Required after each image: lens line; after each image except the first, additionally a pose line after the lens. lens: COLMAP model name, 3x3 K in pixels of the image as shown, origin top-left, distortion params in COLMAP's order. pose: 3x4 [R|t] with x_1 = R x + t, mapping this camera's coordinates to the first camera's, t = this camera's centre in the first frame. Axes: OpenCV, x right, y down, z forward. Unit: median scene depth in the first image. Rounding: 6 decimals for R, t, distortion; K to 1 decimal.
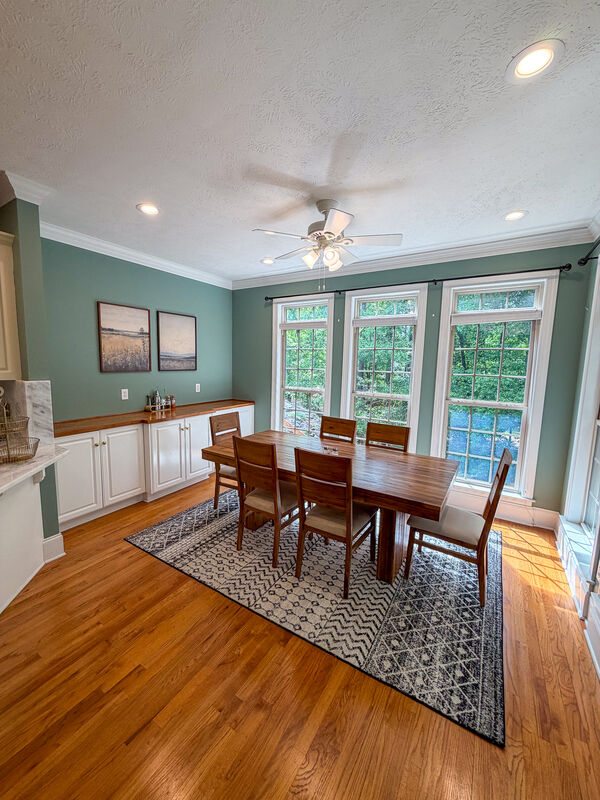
lens RADIAL K [[322.3, 0, 300.1], [0, 322.3, 398.7], [0, 0, 1]] dist [0.001105, 0.000146]
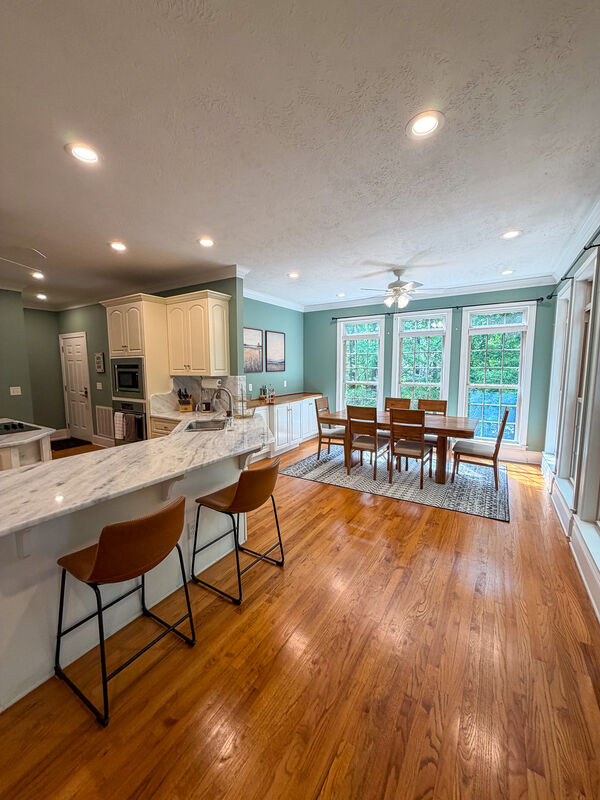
lens RADIAL K [[322.3, 0, 299.4], [0, 322.3, 398.7], [0, 0, 1]] dist [0.001105, 0.000146]
pose [[0.999586, -0.027192, -0.009443, -0.352902], [0.027052, 0.999526, -0.014692, 0.077817], [0.009838, 0.014430, 0.999847, -0.571146]]
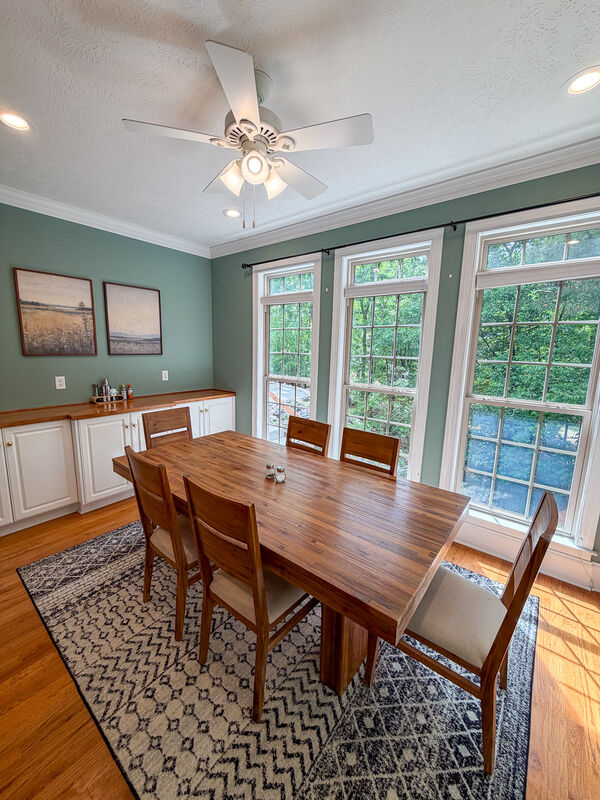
lens RADIAL K [[322.3, 0, 299.1], [0, 322.3, 399.6], [0, 0, 1]] dist [0.001105, 0.000146]
pose [[0.992856, 0.020504, -0.117547, 0.193072], [-0.015228, 0.998843, 0.045613, -0.020145], [0.118347, -0.043498, 0.992019, 0.284416]]
